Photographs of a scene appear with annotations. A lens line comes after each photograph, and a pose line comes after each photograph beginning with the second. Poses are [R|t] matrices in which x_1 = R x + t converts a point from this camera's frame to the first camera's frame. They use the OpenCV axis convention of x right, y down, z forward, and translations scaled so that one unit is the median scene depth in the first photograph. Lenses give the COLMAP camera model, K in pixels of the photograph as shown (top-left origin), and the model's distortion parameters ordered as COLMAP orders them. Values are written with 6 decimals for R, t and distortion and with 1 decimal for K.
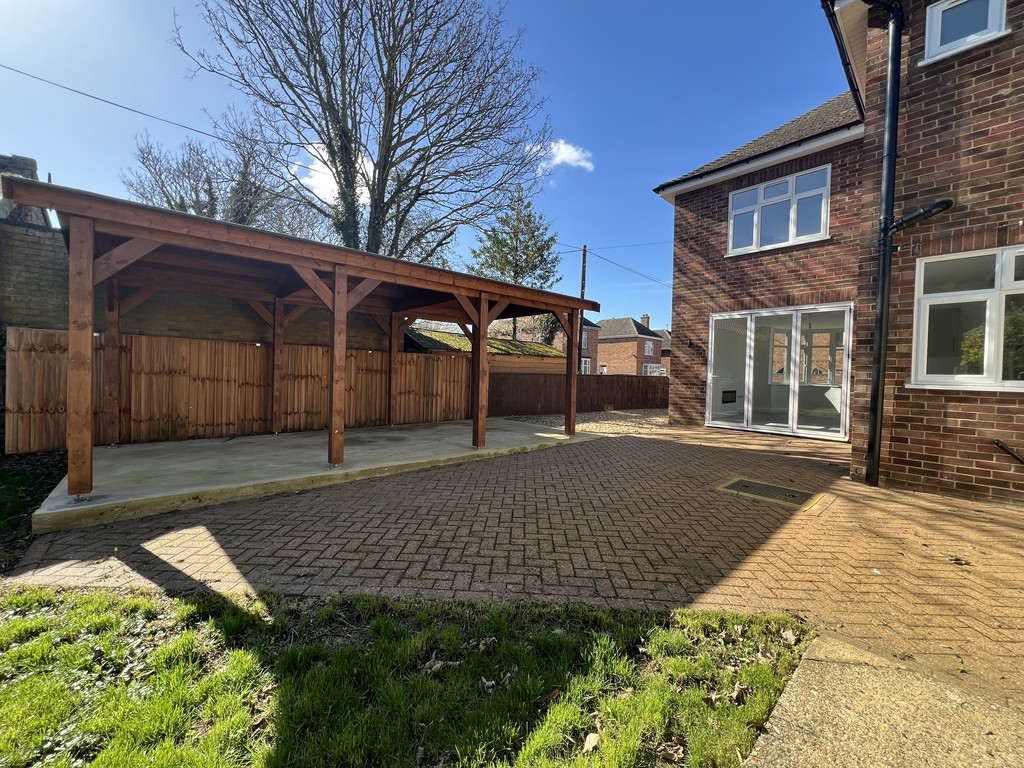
lens RADIAL K [[410.7, 0, 512.9], [0, 410.7, 383.8], [0, 0, 1]] dist [-0.001733, 0.000591]
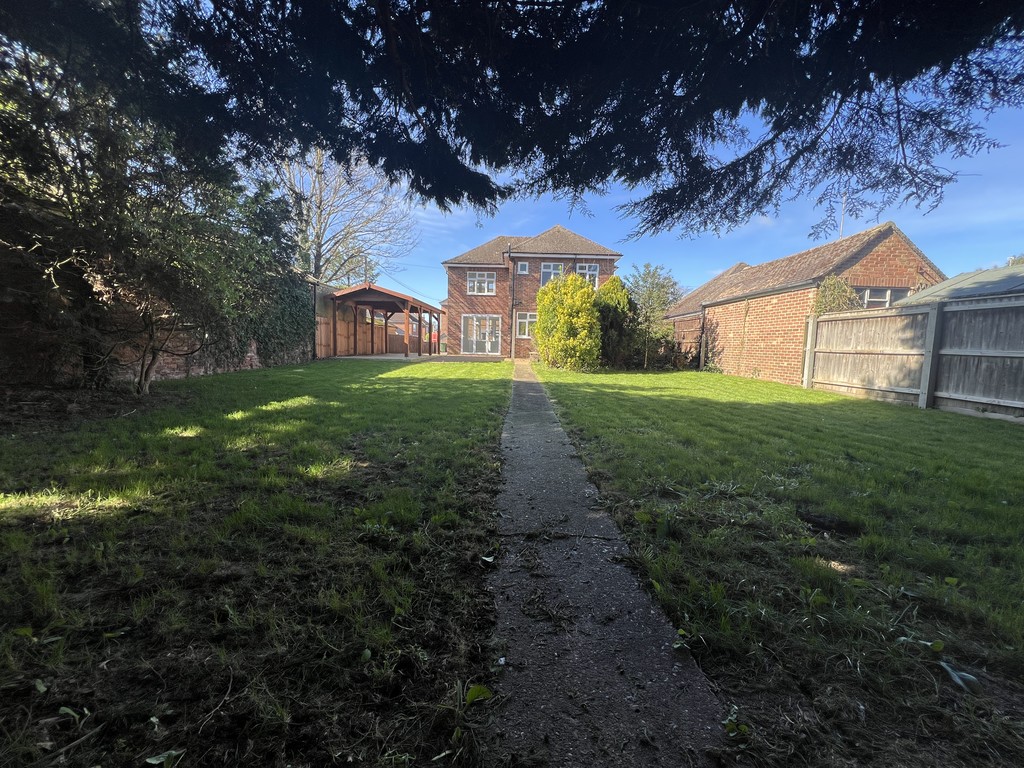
lens RADIAL K [[410.7, 0, 512.5], [0, 410.7, 383.9], [0, 0, 1]] dist [-0.001733, 0.000591]
pose [[0.681228, -0.075506, 0.728167, -1.624692], [0.010049, 0.995538, 0.093830, 0.057637], [-0.732002, -0.056602, 0.678947, -1.418122]]
